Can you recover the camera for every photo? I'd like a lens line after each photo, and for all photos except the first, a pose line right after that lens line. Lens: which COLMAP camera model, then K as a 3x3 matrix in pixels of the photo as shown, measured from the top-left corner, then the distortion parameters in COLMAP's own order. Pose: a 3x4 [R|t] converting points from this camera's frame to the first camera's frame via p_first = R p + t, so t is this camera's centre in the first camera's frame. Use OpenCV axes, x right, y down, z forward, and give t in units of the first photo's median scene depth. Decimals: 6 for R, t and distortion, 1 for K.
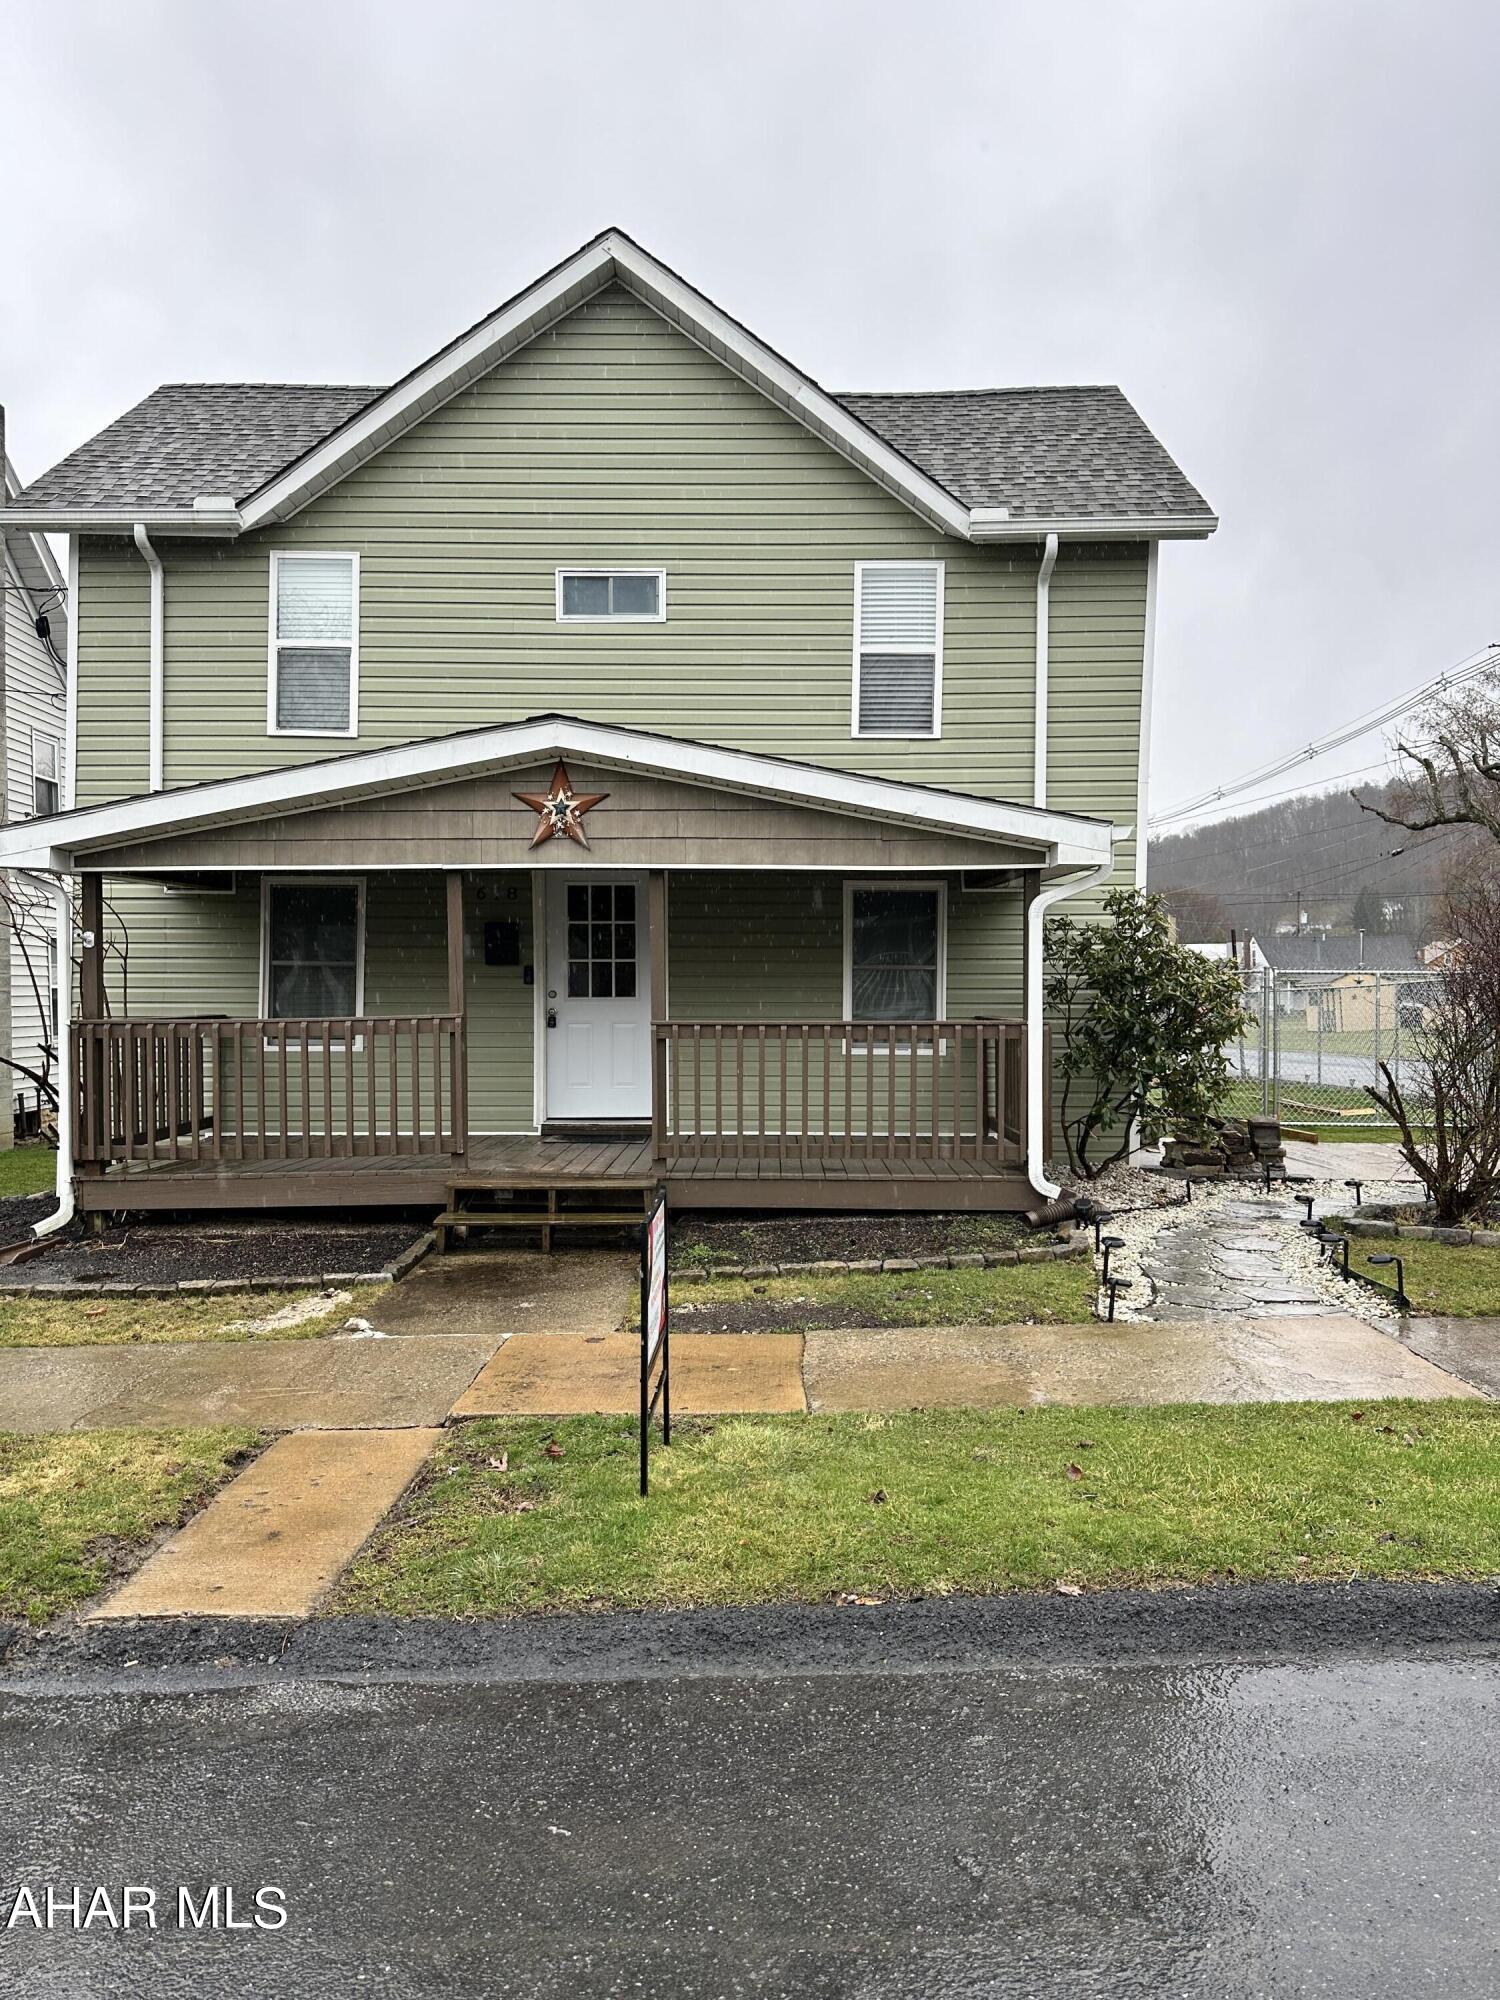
lens RADIAL K [[1474.8, 0, 750.0], [0, 1474.8, 1000.0], [0, 0, 1]] dist [0.228042, -0.530589]
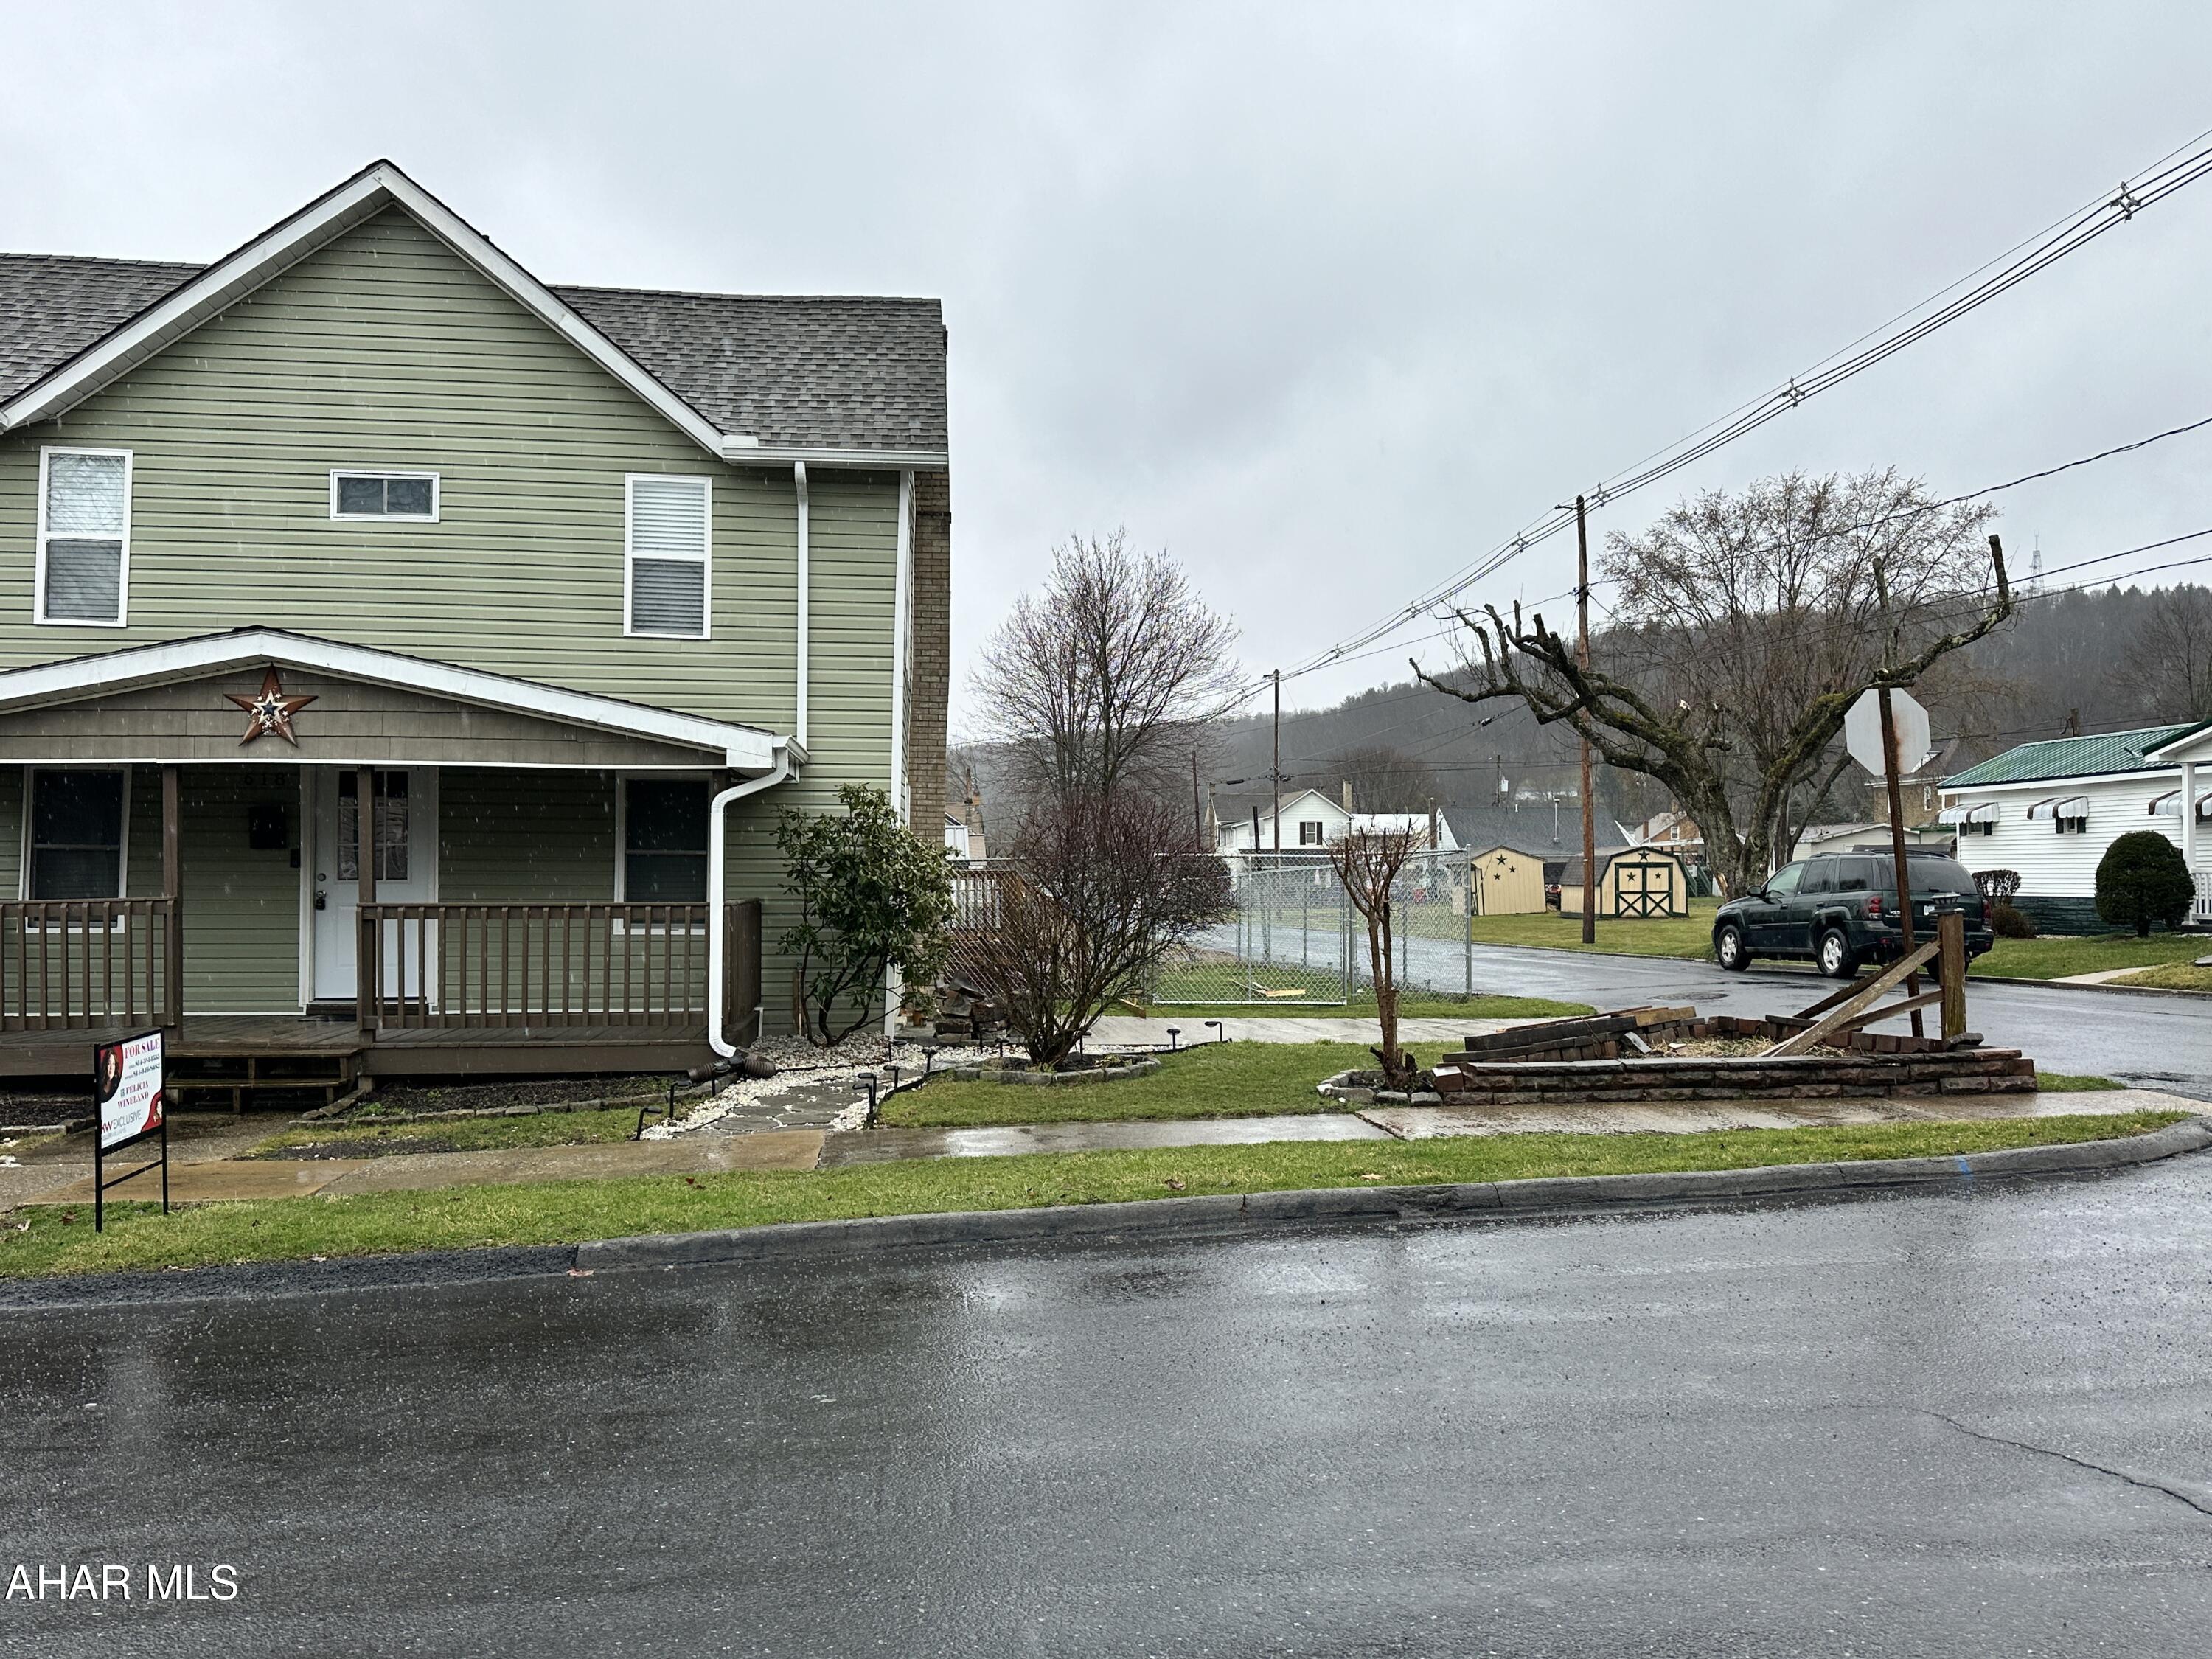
lens RADIAL K [[1780.1, 0, 1106.0], [0, 1780.1, 829.5], [0, 0, 1]] dist [0.090714, -0.121820]
pose [[0.991514, 0.005294, 0.129892, 0.246064], [-0.001827, 0.999639, -0.026801, -0.004405], [-0.129987, 0.026337, 0.991166, -0.314352]]
